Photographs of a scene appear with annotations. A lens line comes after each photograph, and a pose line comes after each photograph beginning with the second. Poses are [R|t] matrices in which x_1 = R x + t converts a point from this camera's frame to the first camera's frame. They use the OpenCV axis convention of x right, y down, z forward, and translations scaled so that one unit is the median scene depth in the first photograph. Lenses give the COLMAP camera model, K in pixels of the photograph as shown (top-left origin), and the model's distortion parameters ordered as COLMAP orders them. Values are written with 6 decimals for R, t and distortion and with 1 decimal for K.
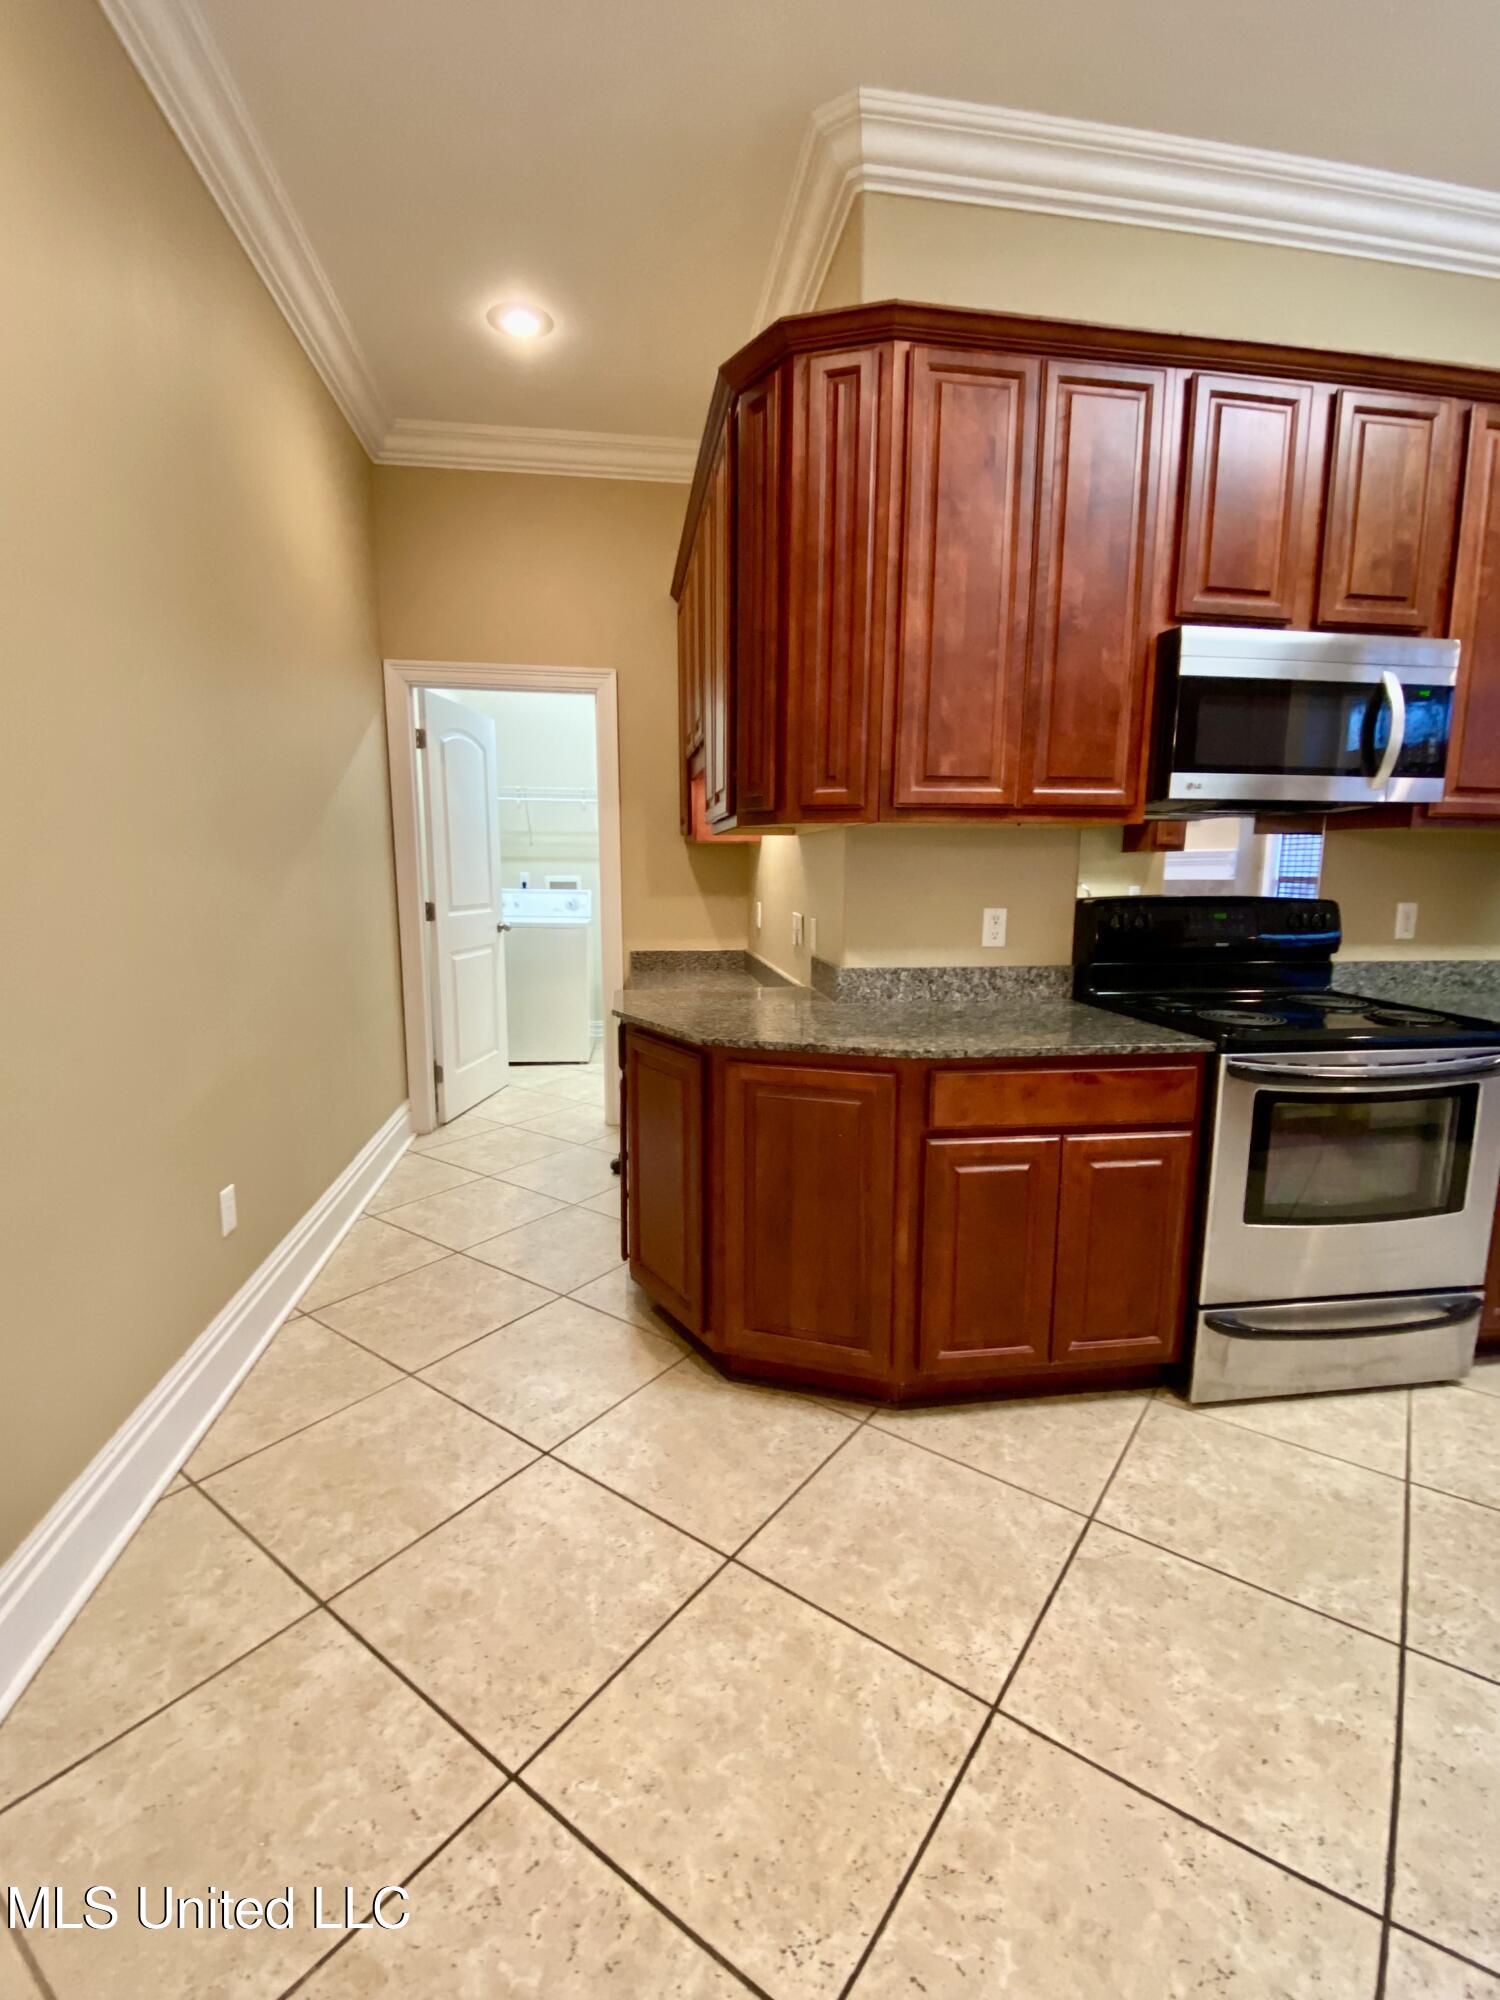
lens RADIAL K [[863.9, 0, 746.2], [0, 863.9, 995.5], [0, 0, 1]] dist [-0.016745, -0.000323]
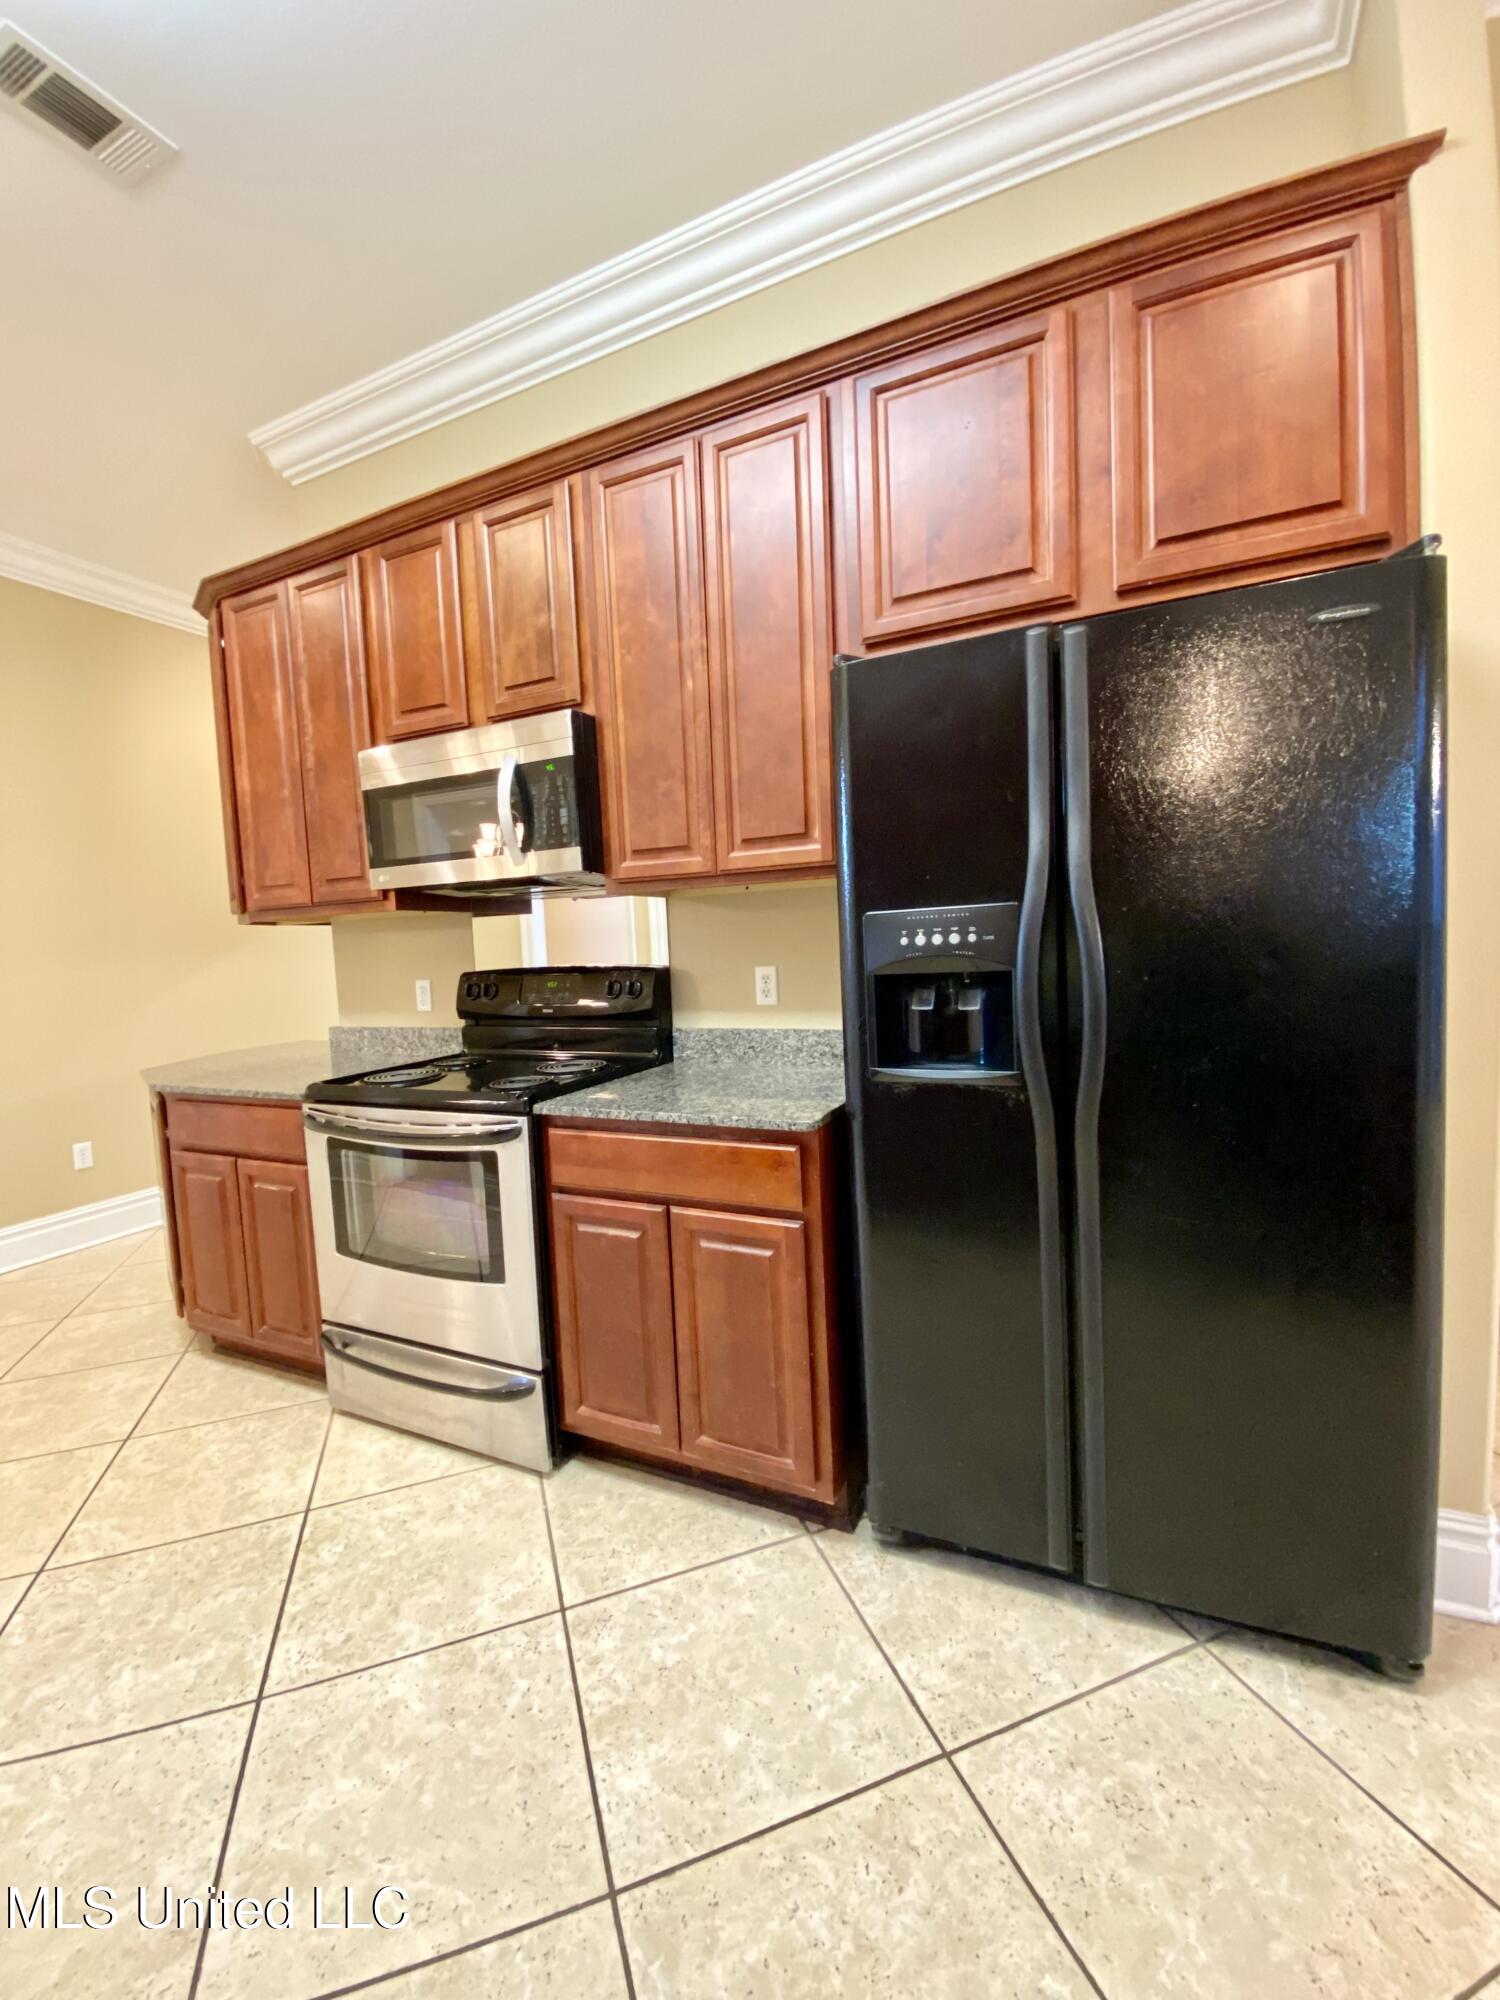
lens RADIAL K [[811.2, 0, 746.0], [0, 811.2, 990.6], [0, 0, 1]] dist [0.002867, -0.000786]
pose [[0.833190, -0.007053, -0.552942, 1.600720], [-0.023609, 0.998553, -0.048312, -0.050382], [0.552483, 0.053308, 0.831818, 0.356963]]
